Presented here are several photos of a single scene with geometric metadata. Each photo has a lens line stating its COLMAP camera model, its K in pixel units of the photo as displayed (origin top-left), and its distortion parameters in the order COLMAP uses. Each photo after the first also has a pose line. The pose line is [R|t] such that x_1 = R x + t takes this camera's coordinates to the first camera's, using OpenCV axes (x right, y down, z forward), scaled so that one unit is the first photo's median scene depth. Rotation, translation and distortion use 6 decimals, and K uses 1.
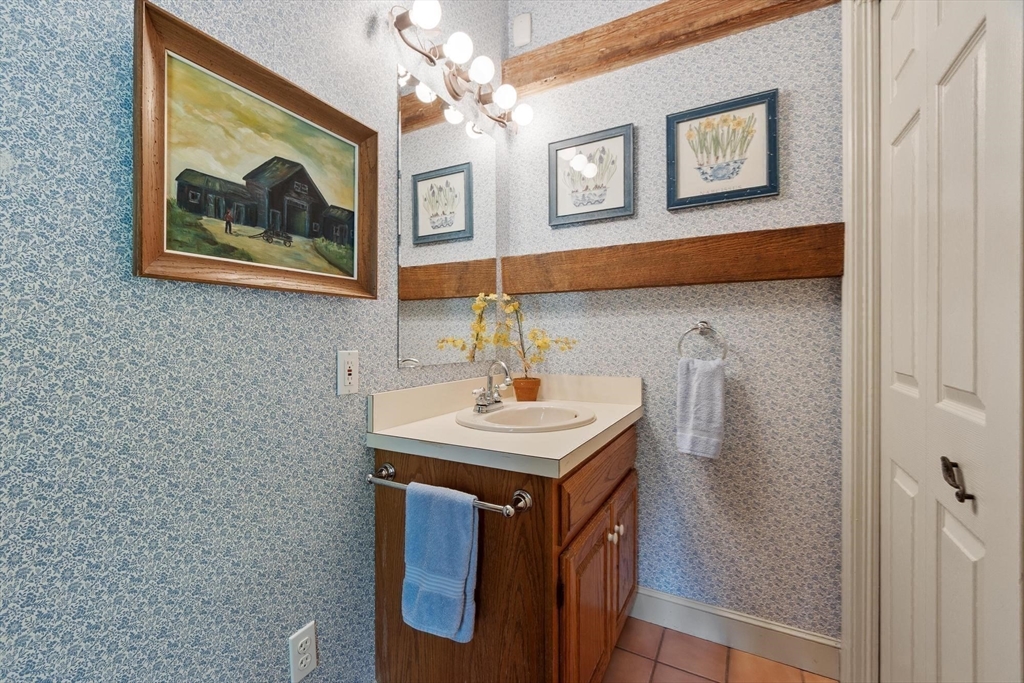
lens RADIAL K [[451.5, 0, 475.0], [0, 451.5, 336.8], [0, 0, 1]] dist [0.004416, -0.000084]
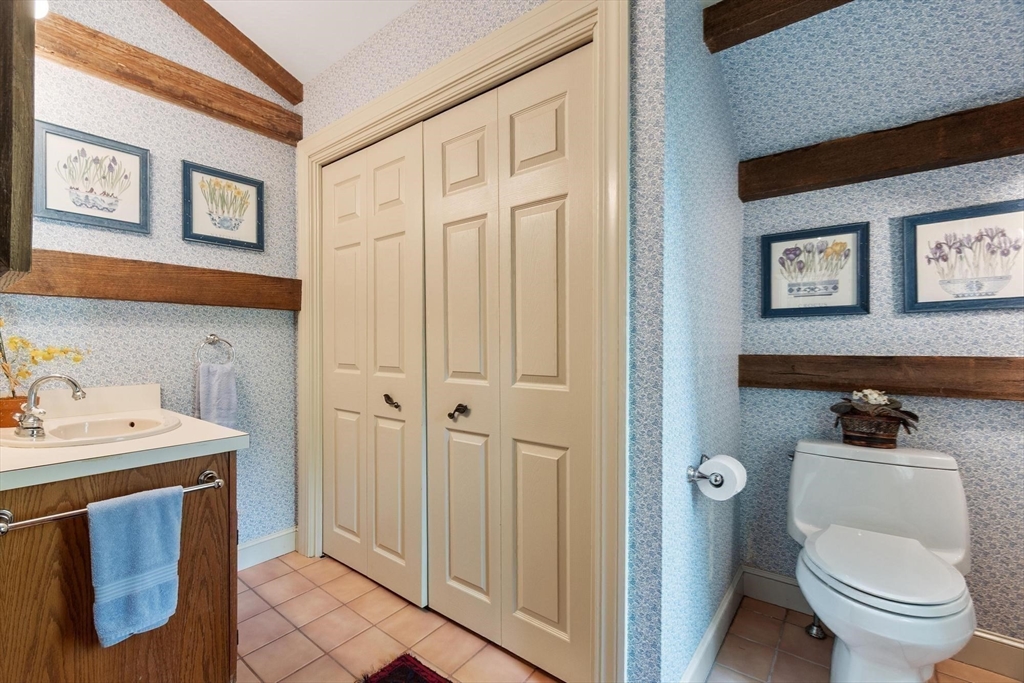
lens RADIAL K [[446.9, 0, 481.0], [0, 446.9, 347.4], [0, 0, 1]] dist [0.001892, 0.000030]
pose [[0.163865, -0.002897, 0.986478, -0.636932], [0.000757, 0.999996, 0.002811, -0.000064], [-0.986482, 0.000286, 0.163867, 0.040203]]
